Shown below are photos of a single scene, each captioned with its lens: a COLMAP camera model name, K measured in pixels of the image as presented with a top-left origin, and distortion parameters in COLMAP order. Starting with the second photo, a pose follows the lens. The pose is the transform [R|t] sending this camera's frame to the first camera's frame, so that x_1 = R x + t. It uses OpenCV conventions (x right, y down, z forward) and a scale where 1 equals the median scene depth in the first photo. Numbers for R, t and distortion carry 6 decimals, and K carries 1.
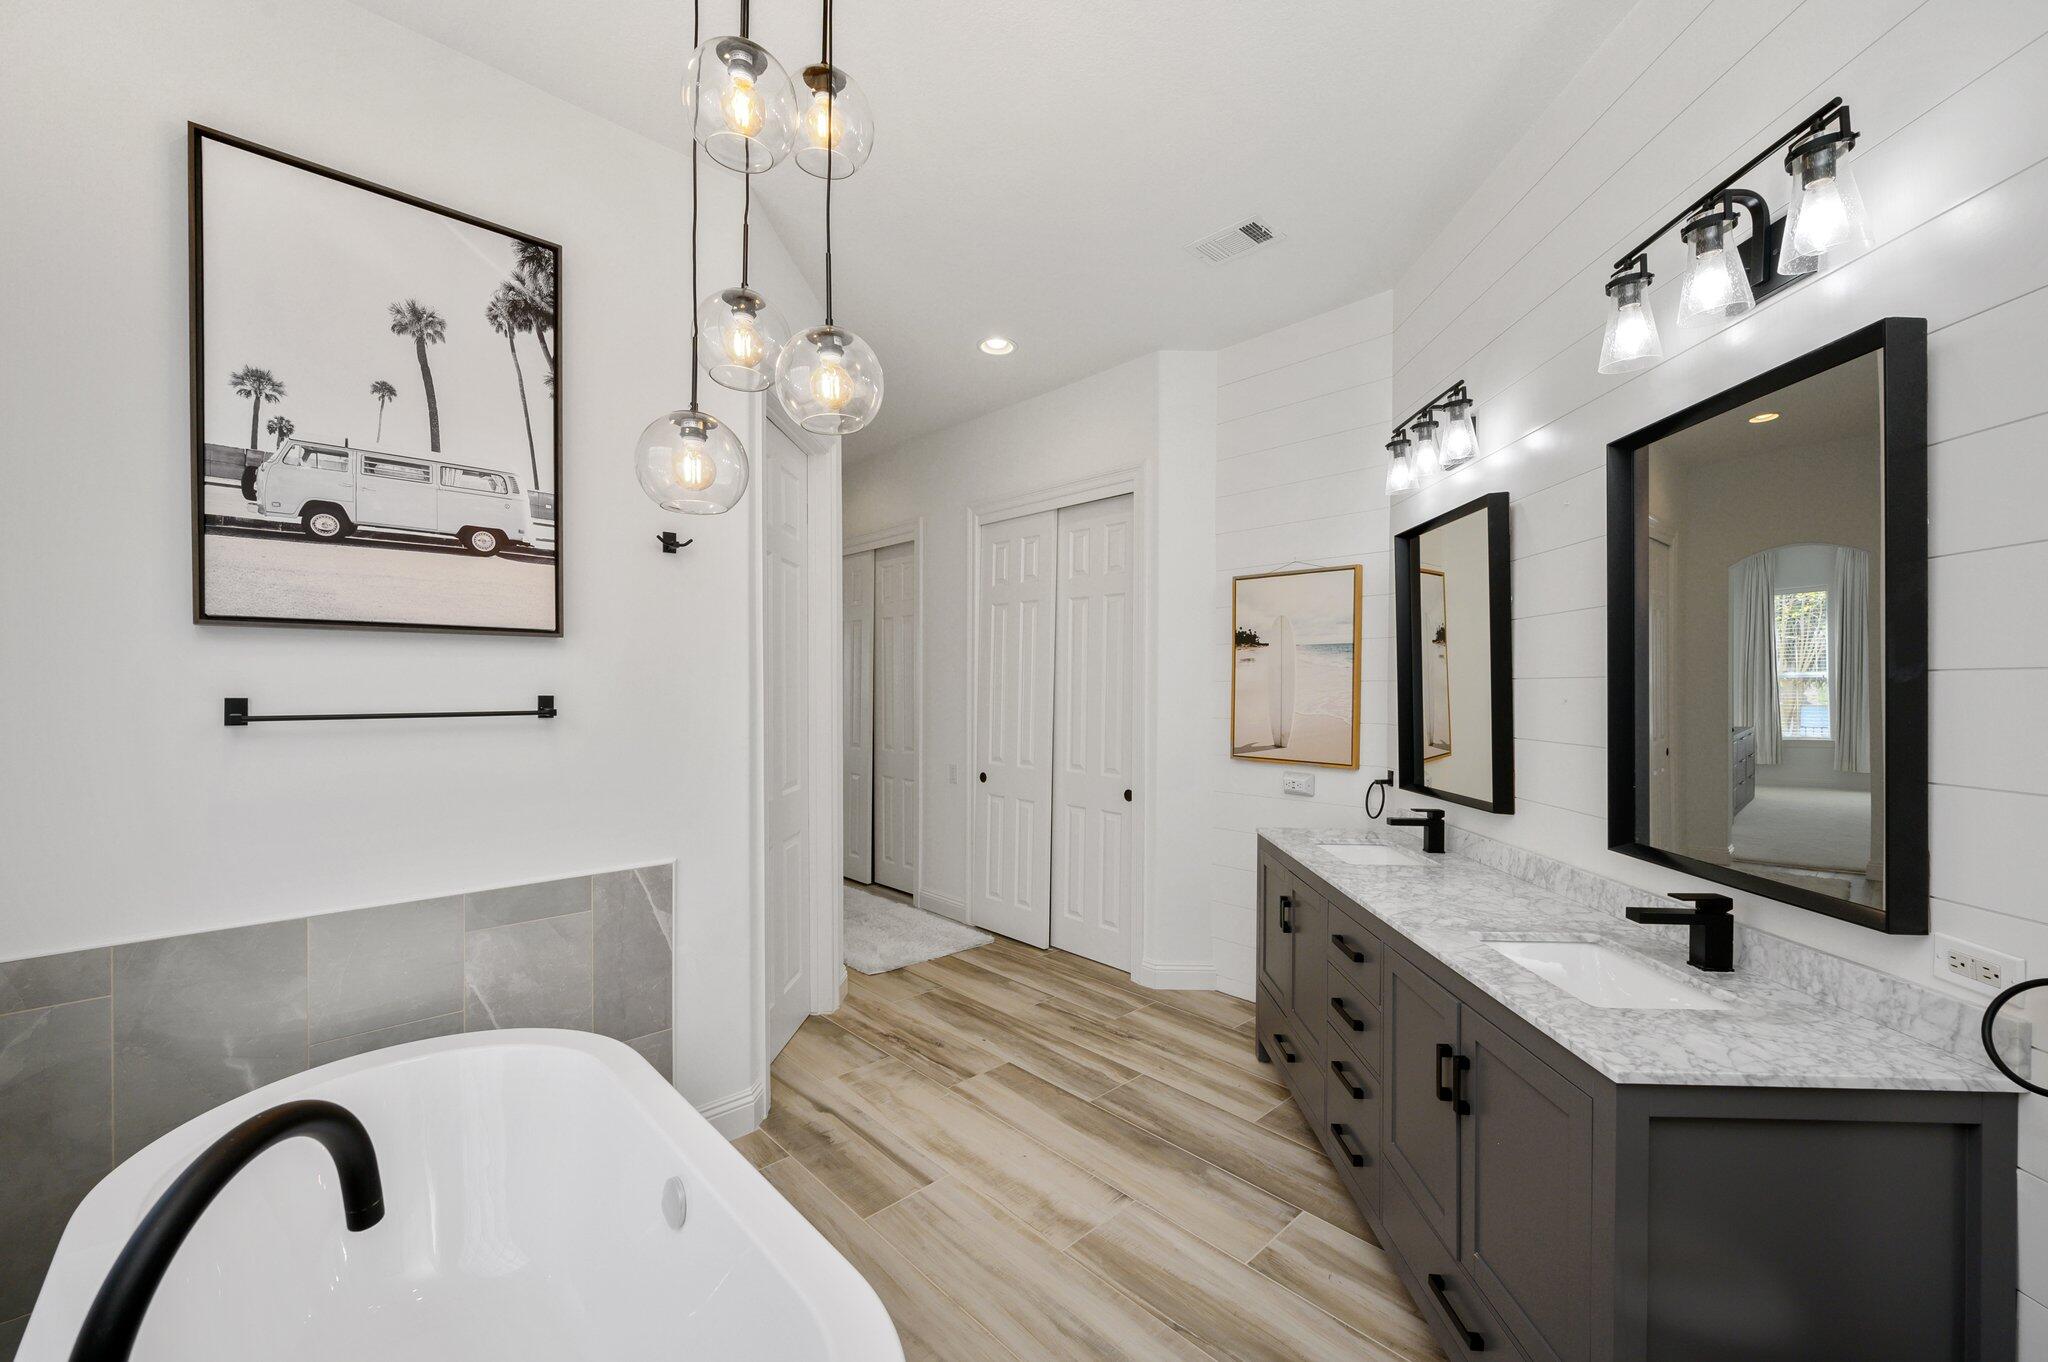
lens RADIAL K [[804.4, 0, 1025.8], [0, 804.4, 685.0], [0, 0, 1]] dist [0.000417, 0.000032]
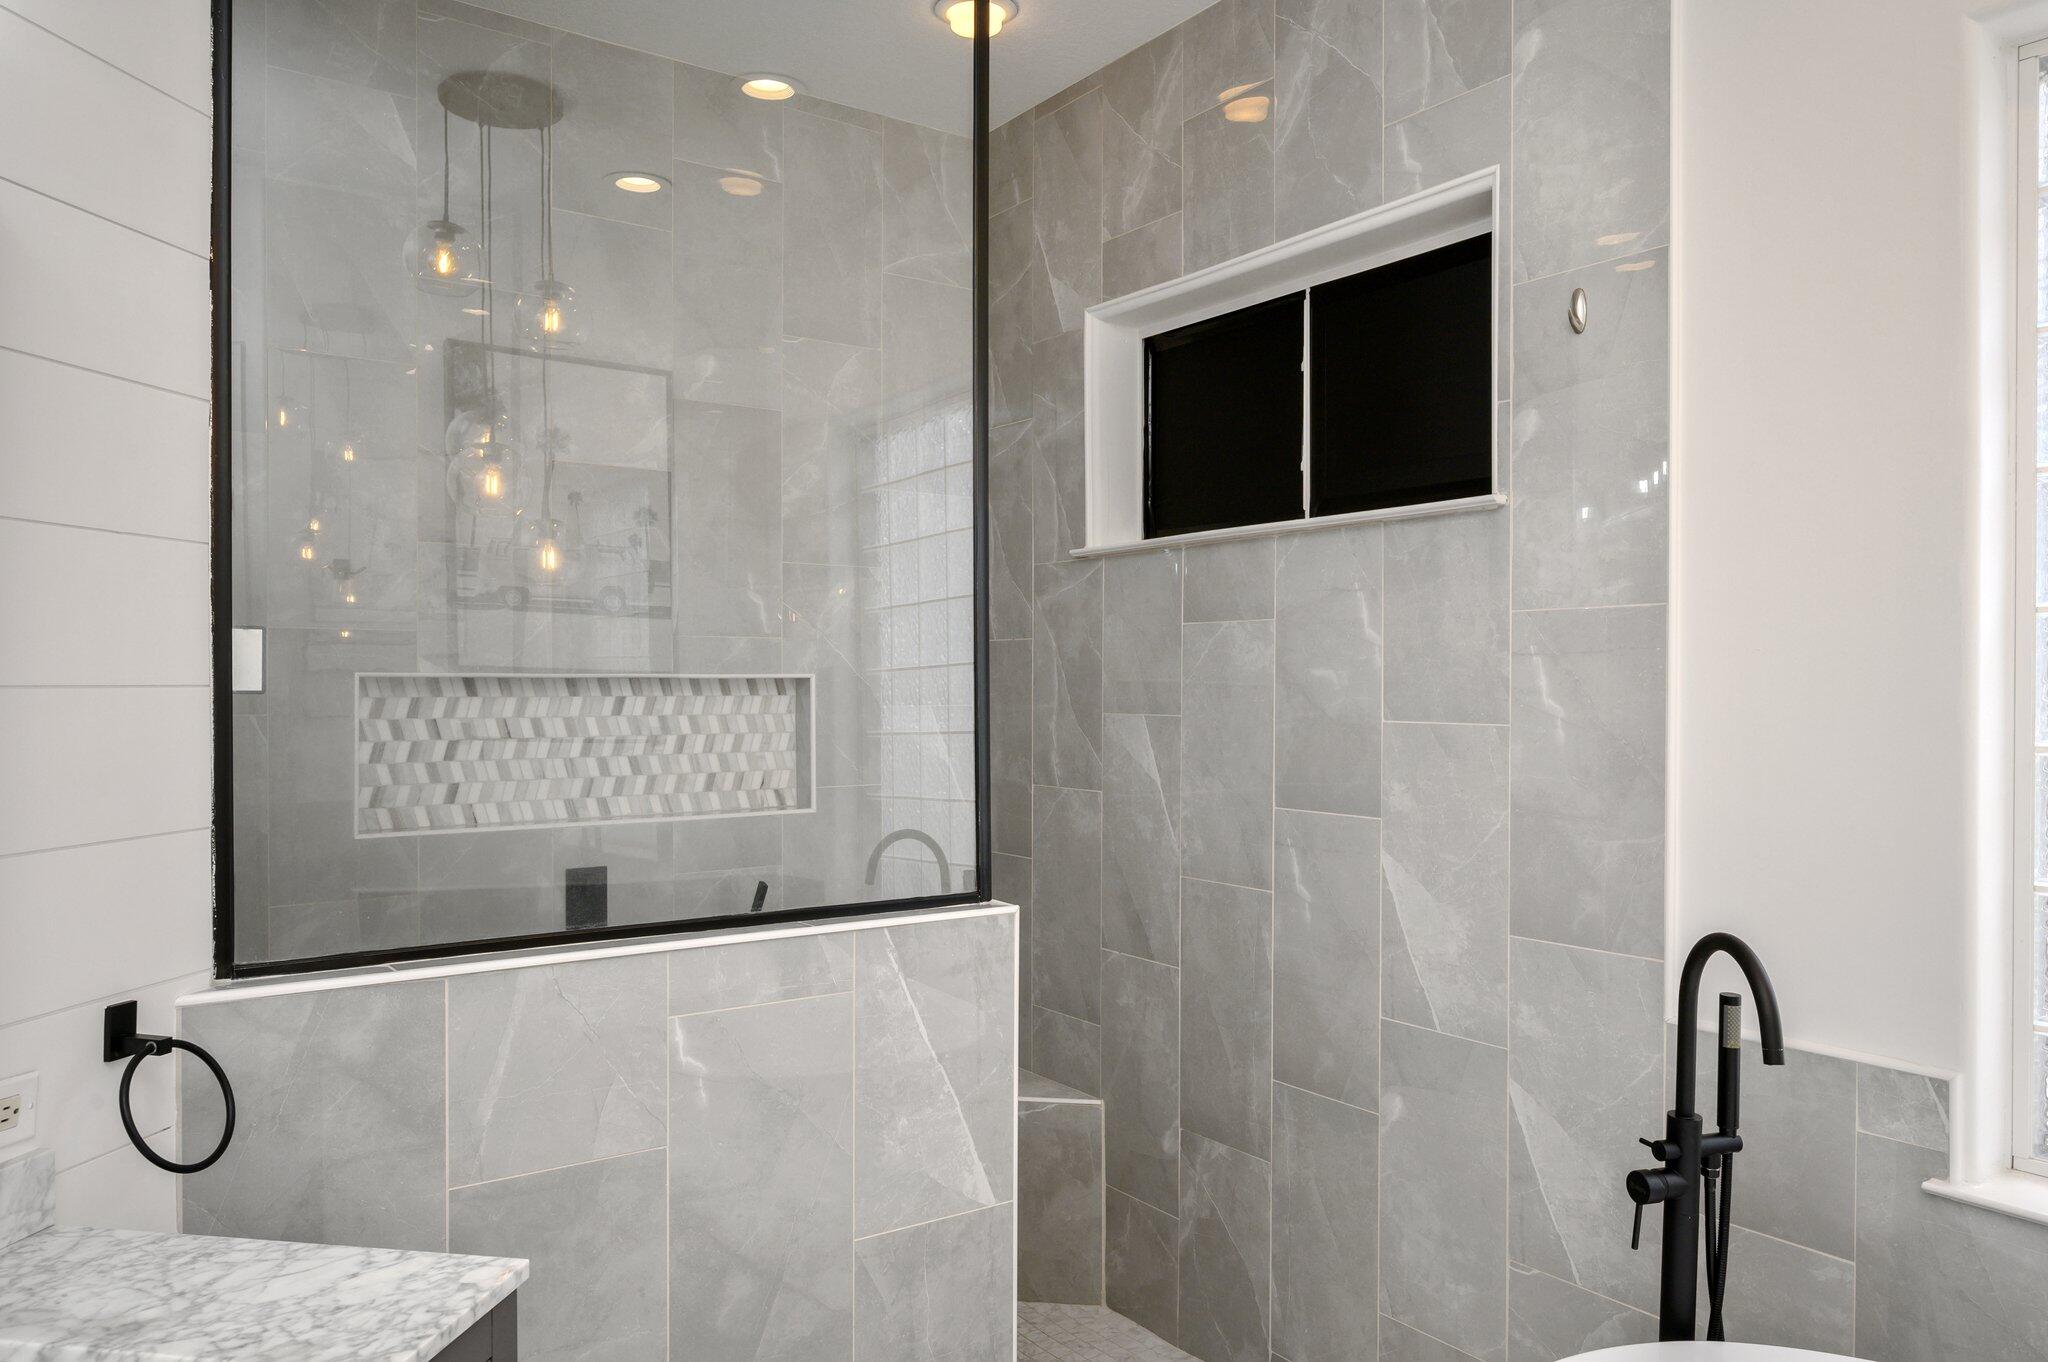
lens RADIAL K [[1450.1, 0, 1023.9], [0, 1450.1, 683.7], [0, 0, 1]] dist [0.007147, -0.004478]
pose [[-0.992035, -0.011071, 0.125478, 0.087552], [-0.010807, 0.999938, 0.002789, -0.021146], [-0.125501, 0.001411, -0.992093, 1.306899]]
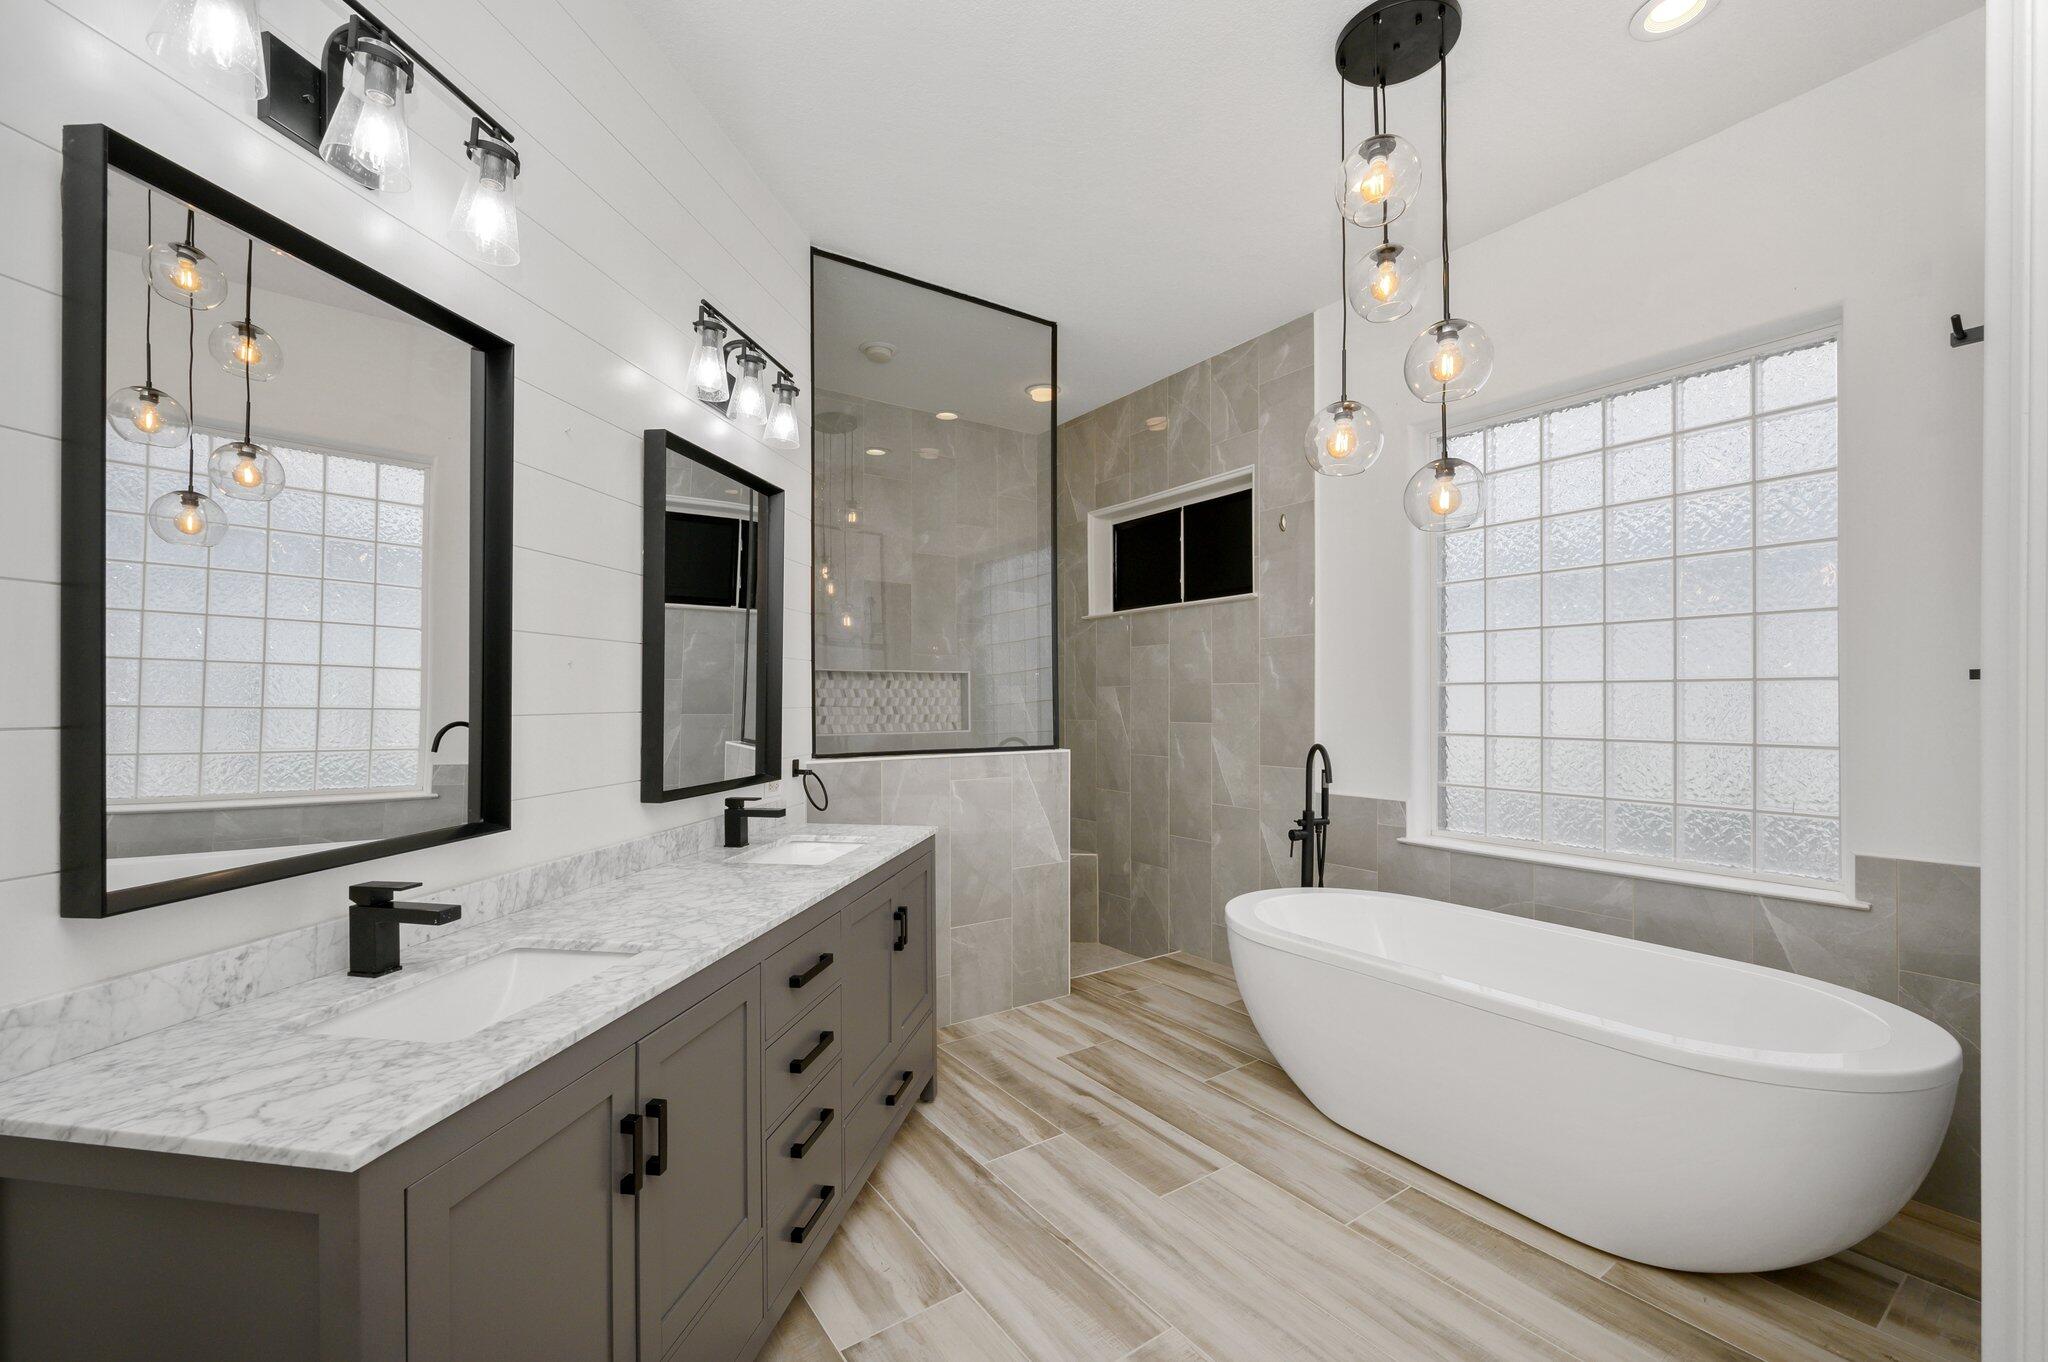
lens RADIAL K [[842.2, 0, 1025.6], [0, 842.2, 690.1], [0, 0, 1]] dist [-0.002121, 0.000026]
pose [[-0.990598, -0.006018, 0.136670, 0.086002], [-0.007087, 0.999948, -0.007332, 0.057582], [-0.136618, -0.008231, -0.990590, 2.021433]]
